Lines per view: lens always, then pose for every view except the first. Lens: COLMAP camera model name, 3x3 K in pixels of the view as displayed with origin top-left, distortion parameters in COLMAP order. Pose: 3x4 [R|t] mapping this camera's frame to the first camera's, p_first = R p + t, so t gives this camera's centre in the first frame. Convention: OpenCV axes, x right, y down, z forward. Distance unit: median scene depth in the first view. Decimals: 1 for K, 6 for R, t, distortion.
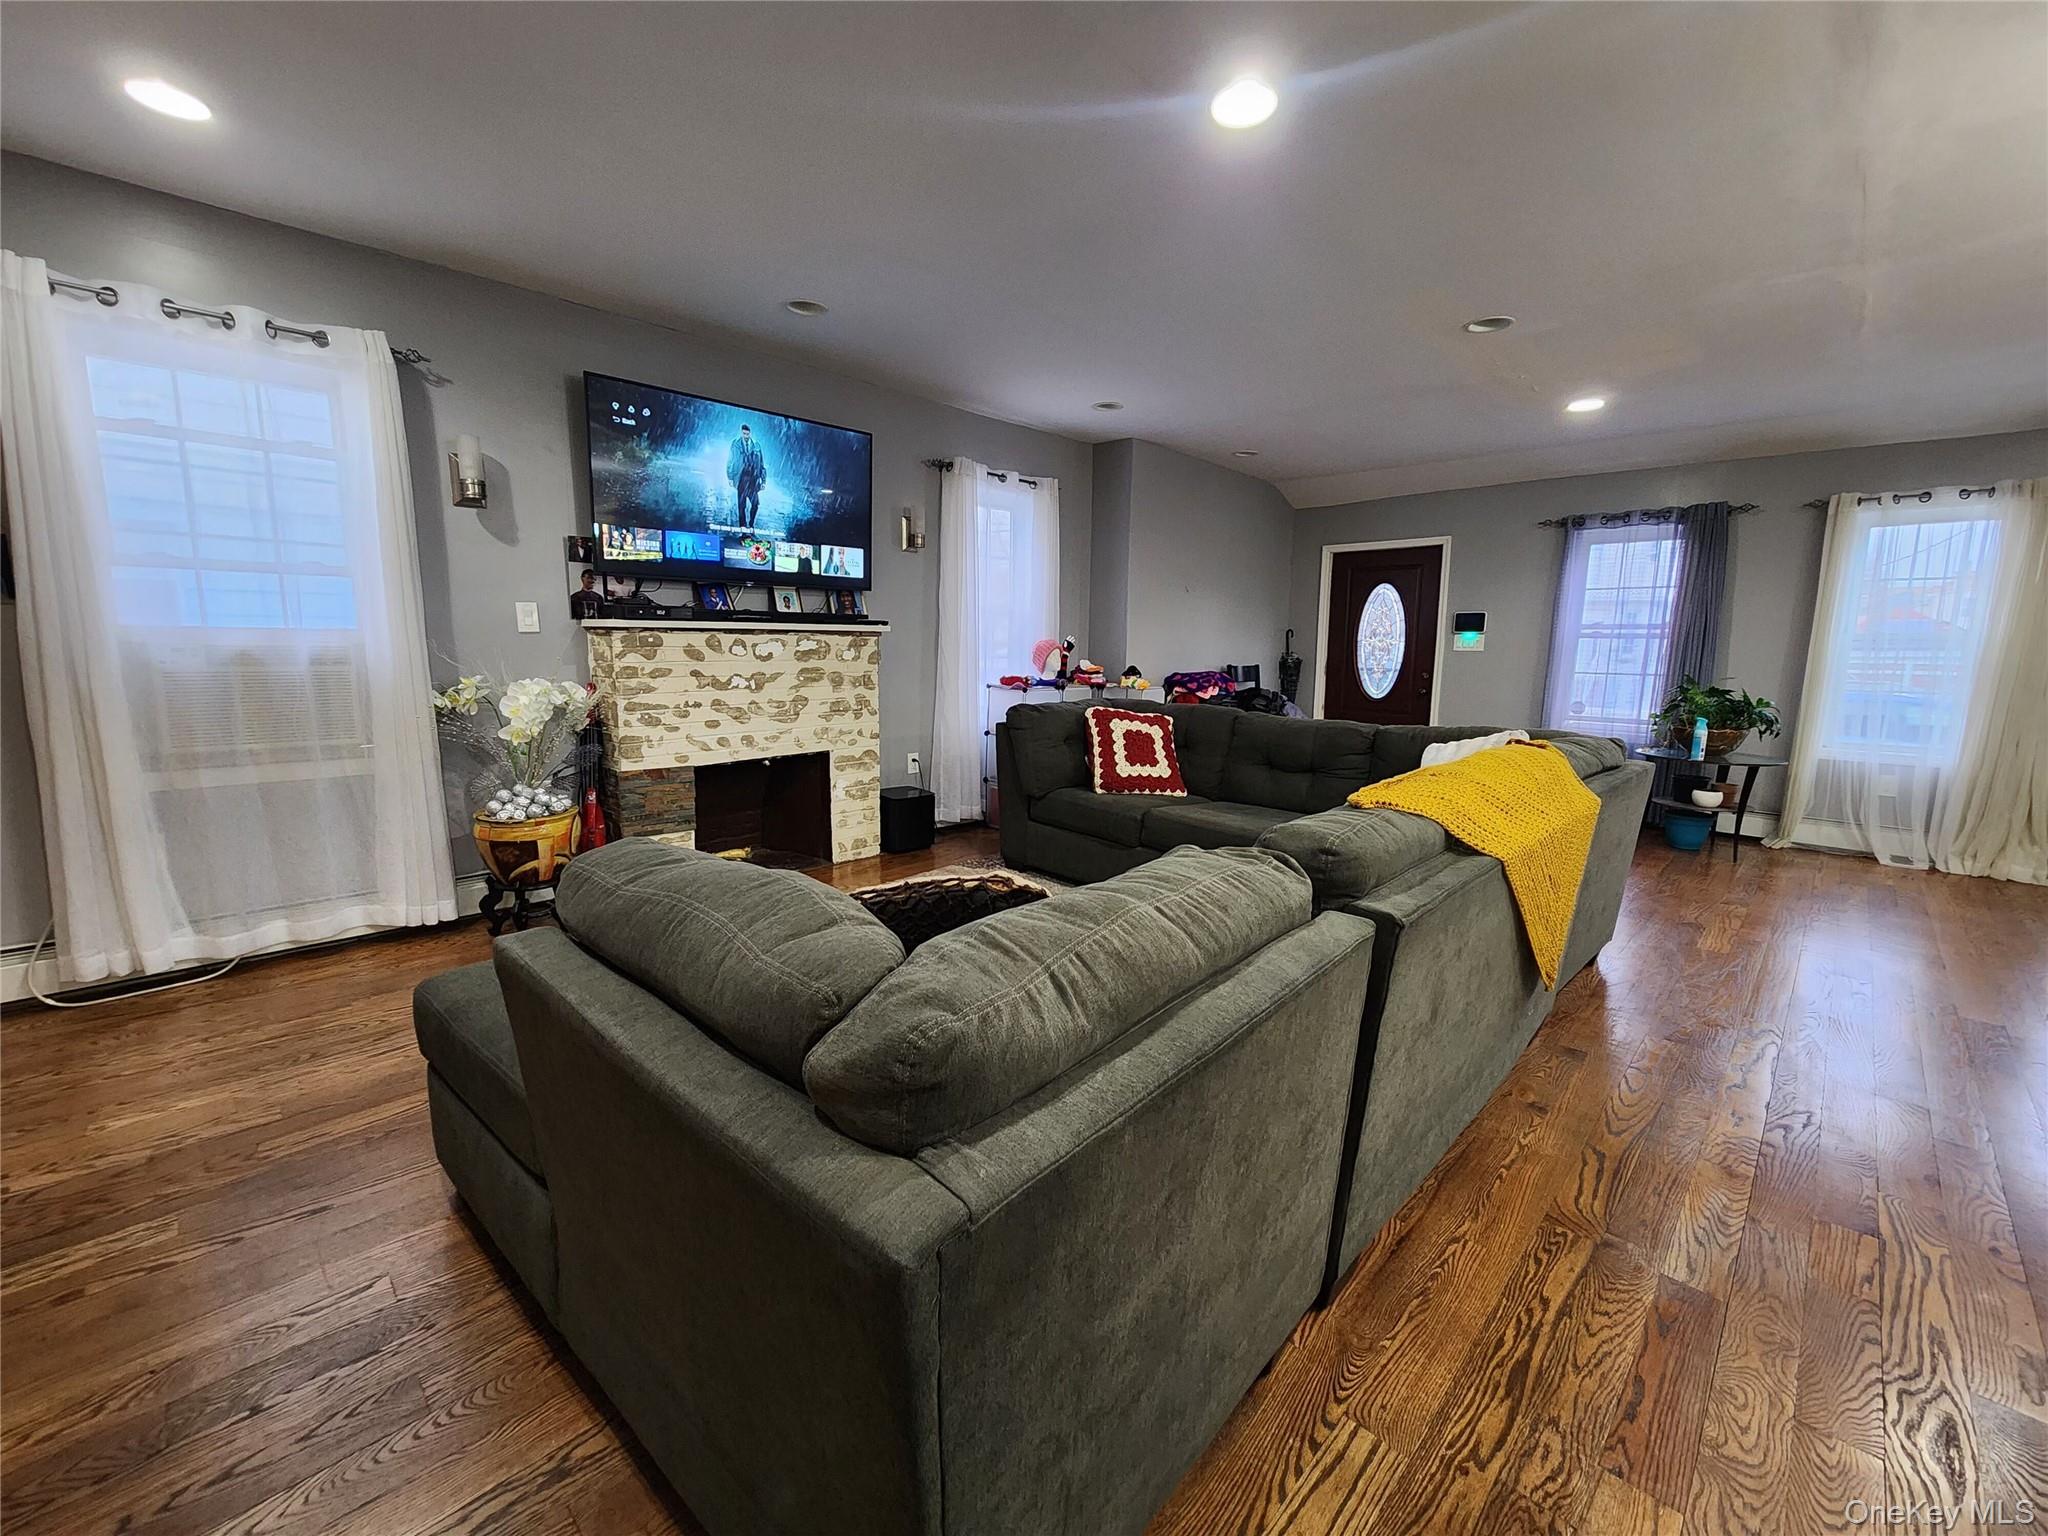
lens RADIAL K [[838.0, 0, 1025.3], [0, 838.0, 766.6], [0, 0, 1]] dist [0.003573, -0.000533]
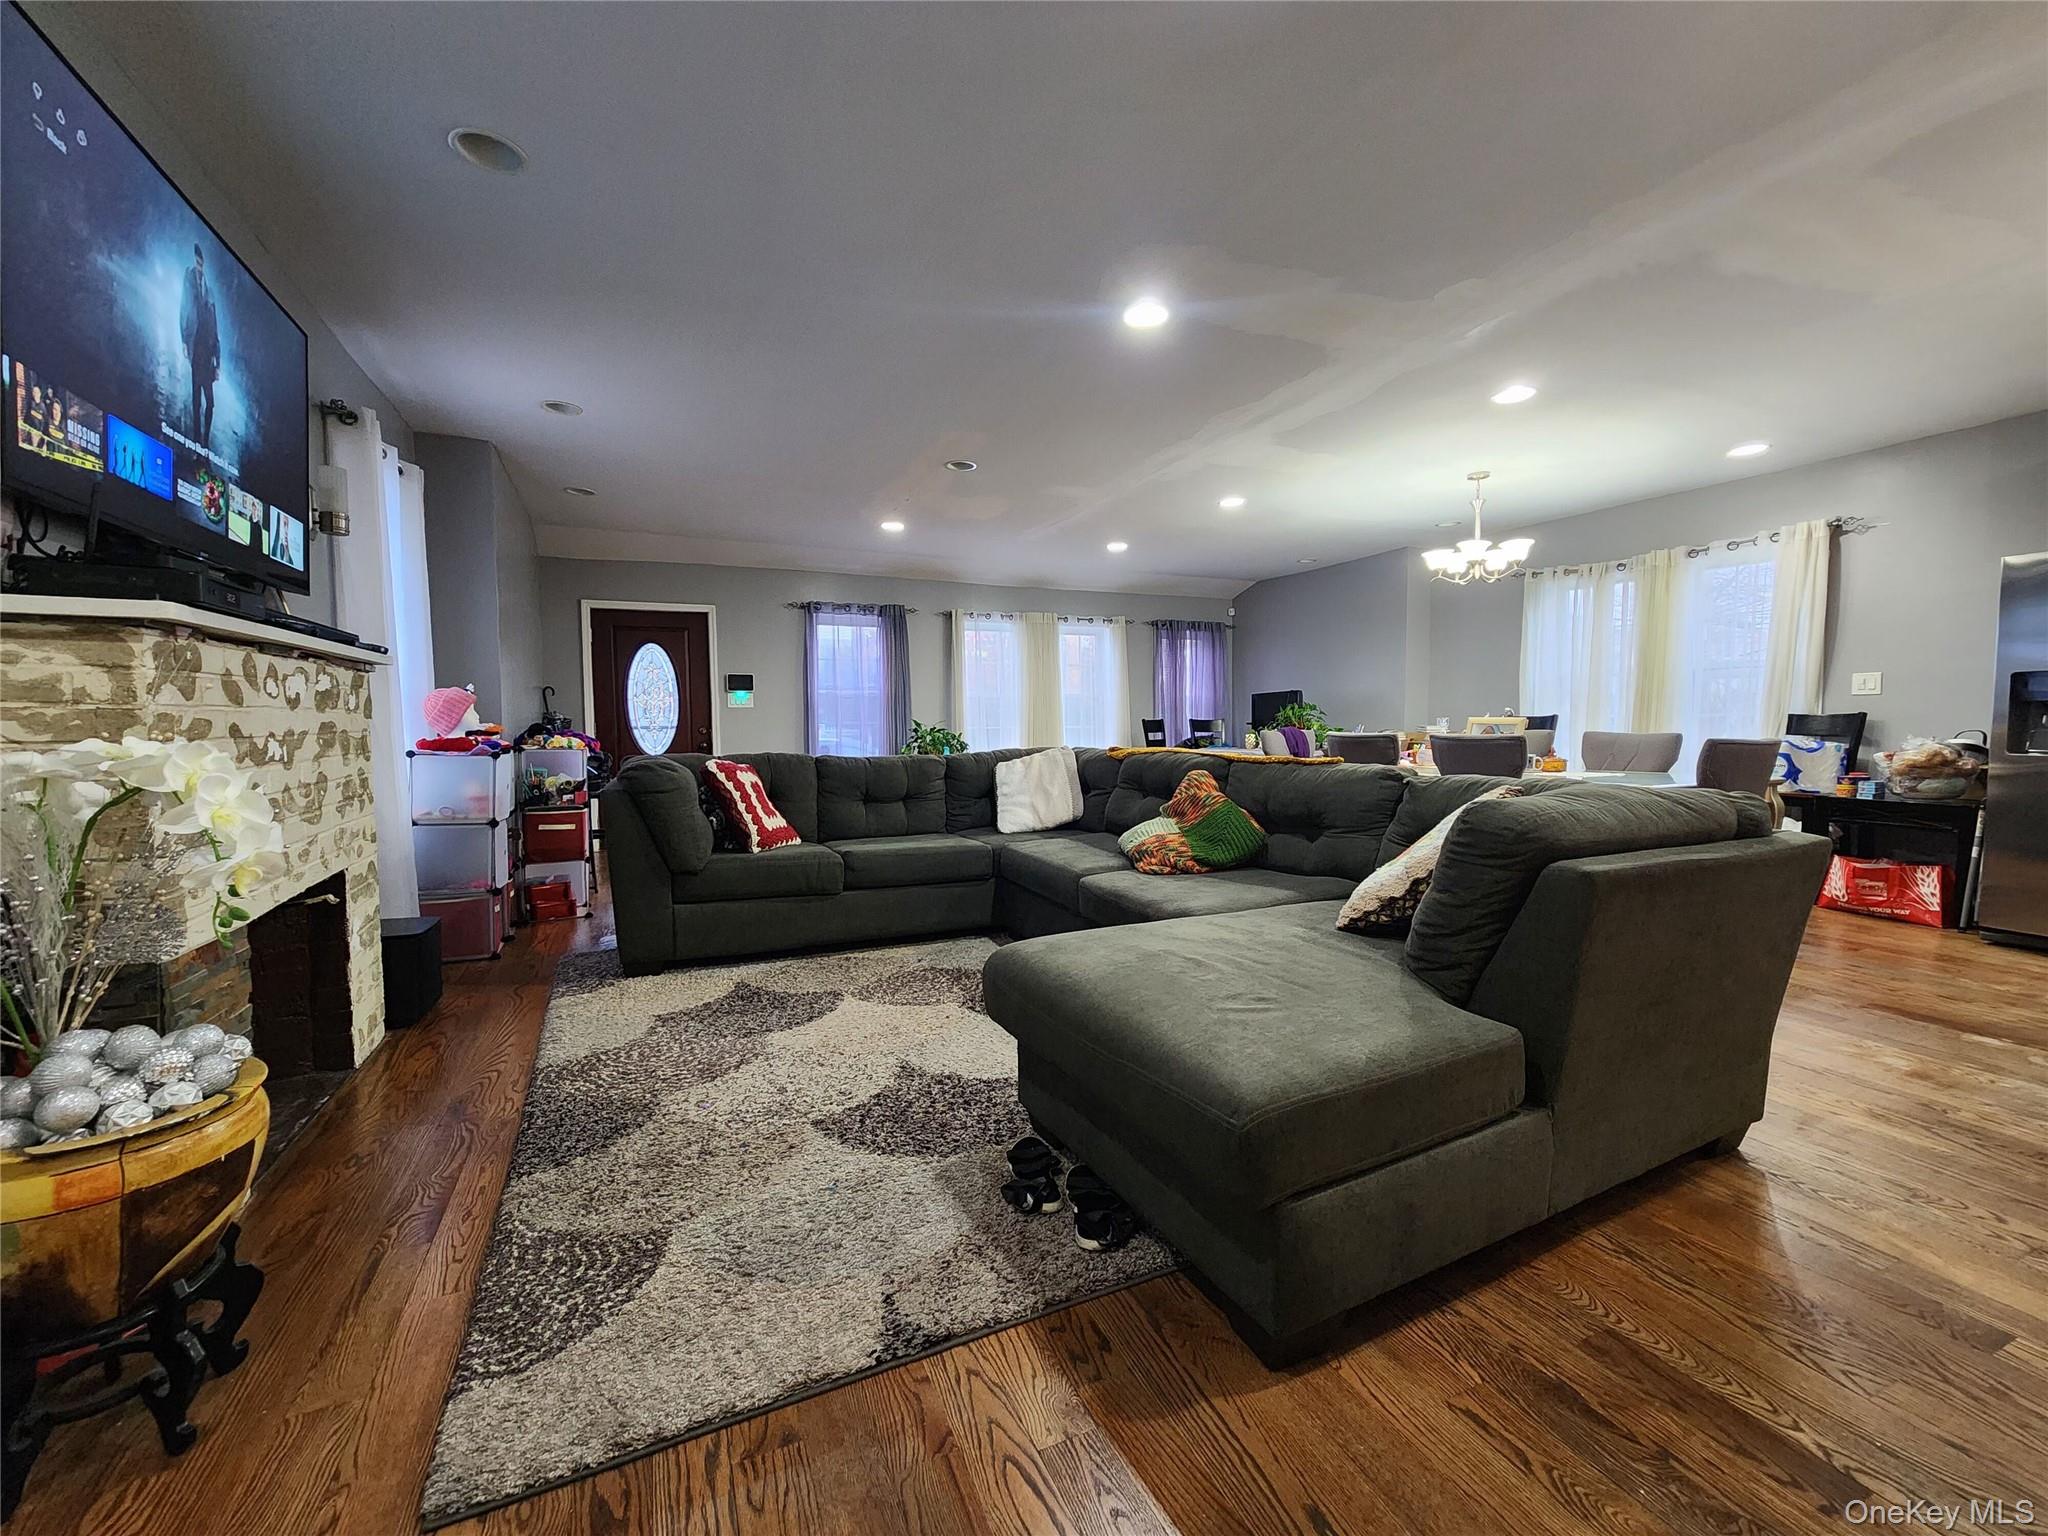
lens RADIAL K [[838.0, 0, 1019.3], [0, 838.0, 766.9], [0, 0, 1]] dist [0.003573, -0.000533]
pose [[0.362219, -0.067838, 0.929621, -0.907723], [0.148192, 0.988853, 0.014418, -0.042762], [-0.920237, 0.132540, 0.368234, 0.558397]]
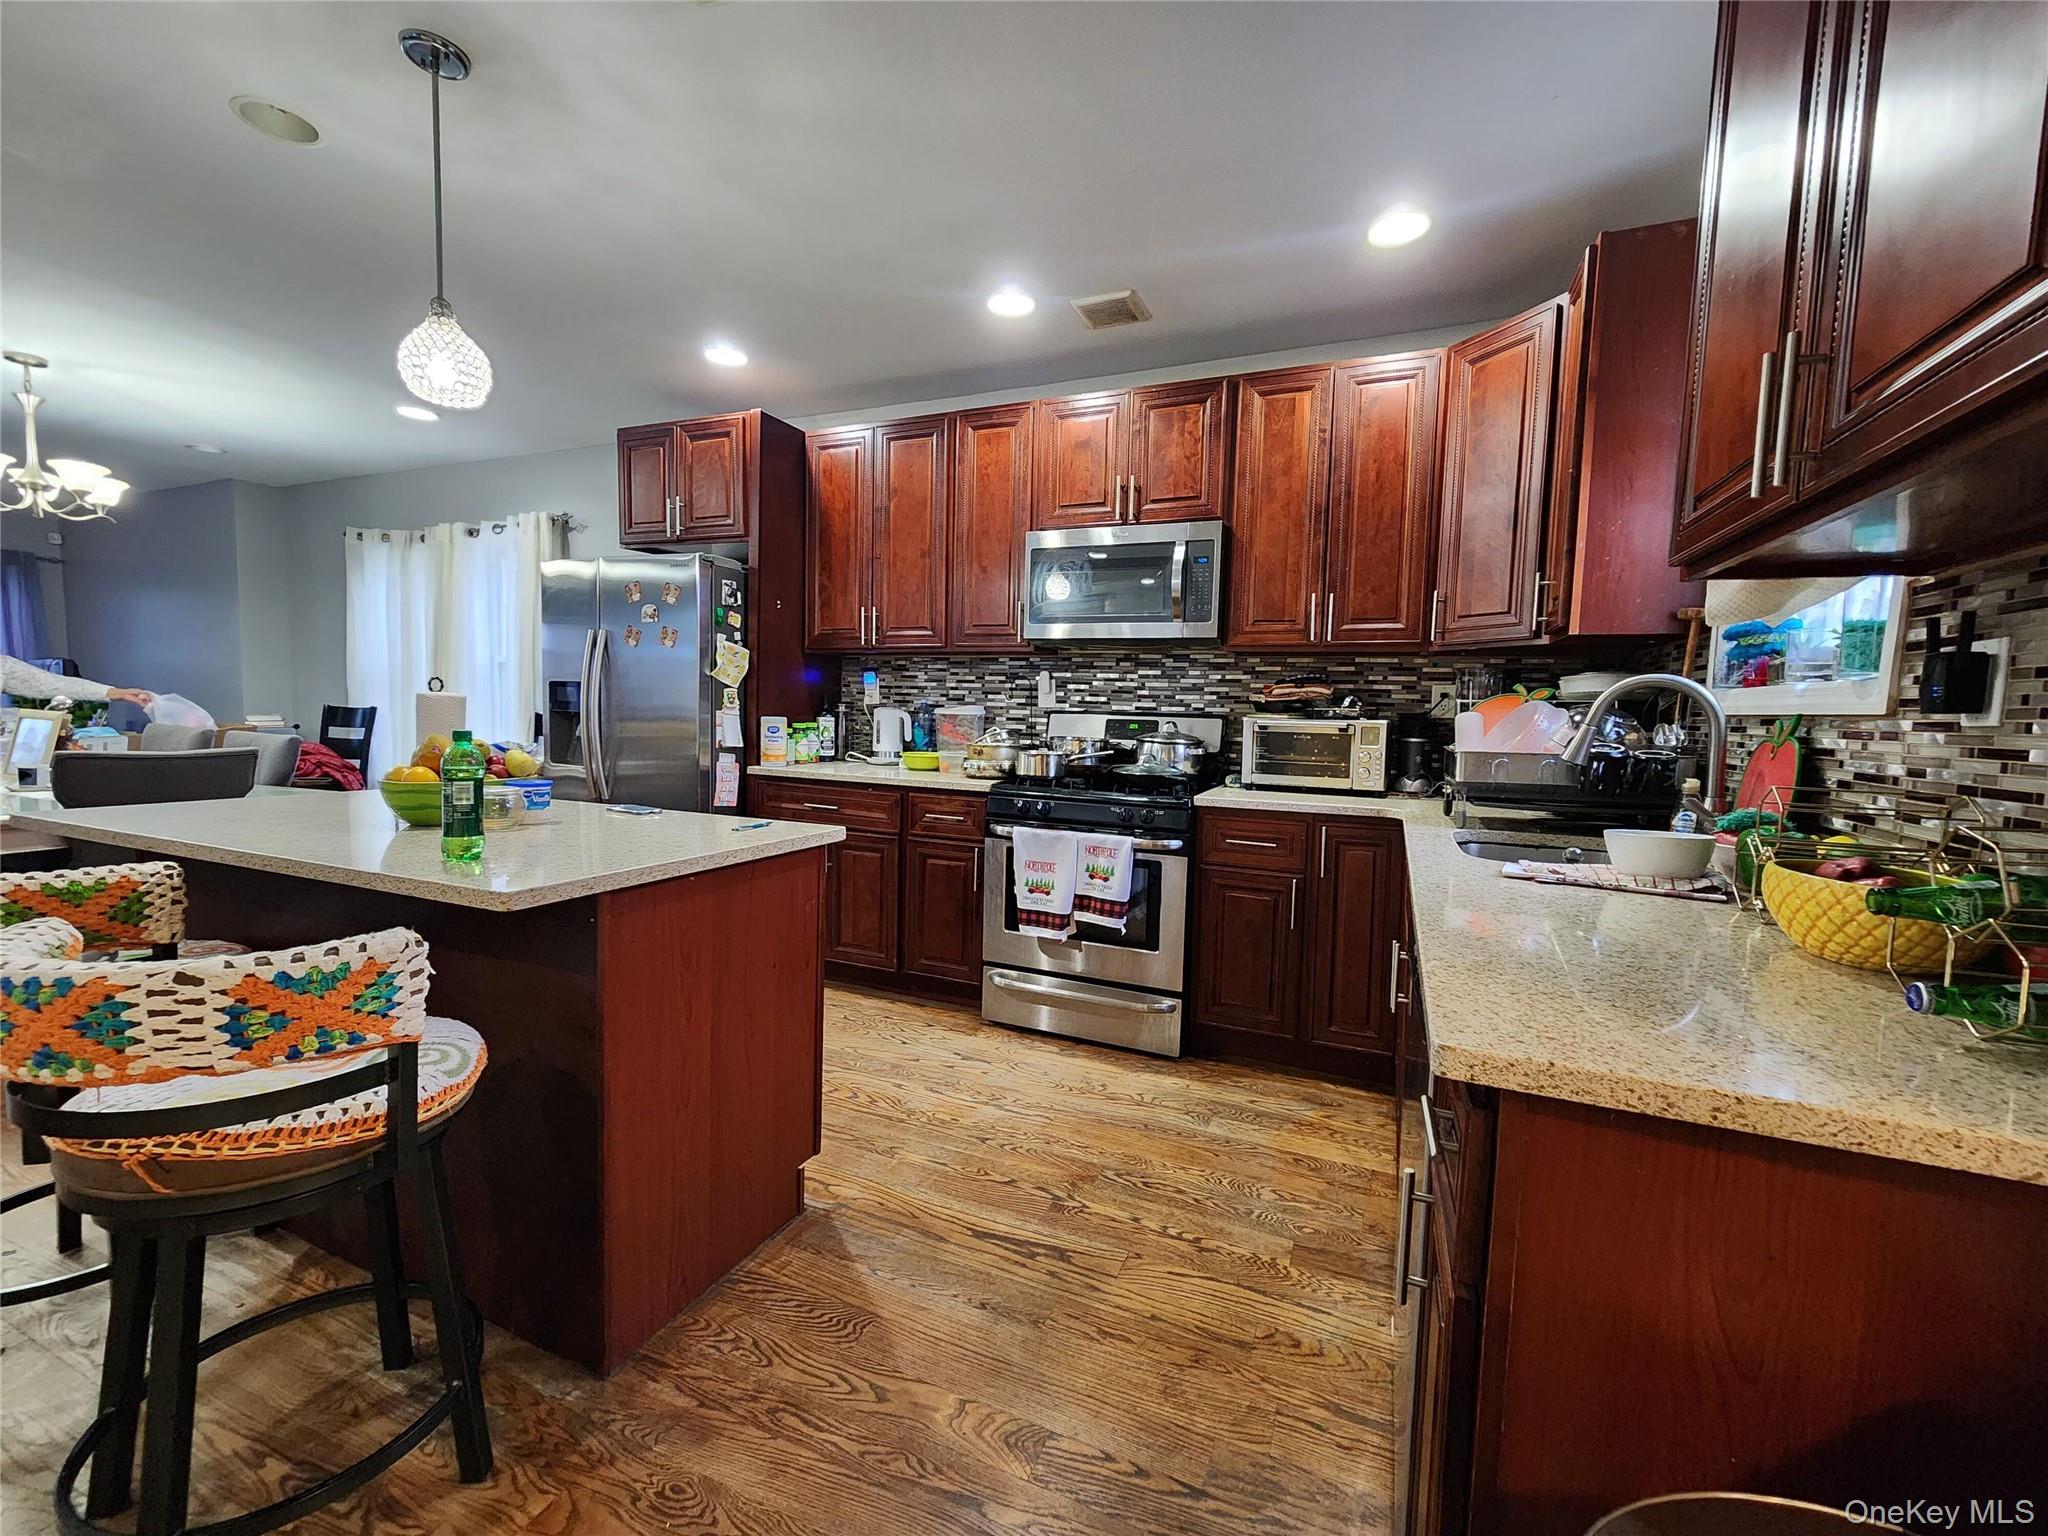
lens RADIAL K [[838.0, 0, 1023.1], [0, 838.0, 765.4], [0, 0, 1]] dist [0.003573, -0.000533]
pose [[-0.362156, -0.090748, 0.927689, -0.574776], [0.103327, 0.985207, 0.136712, 0.082642], [-0.926373, 0.145367, -0.347422, -0.601876]]
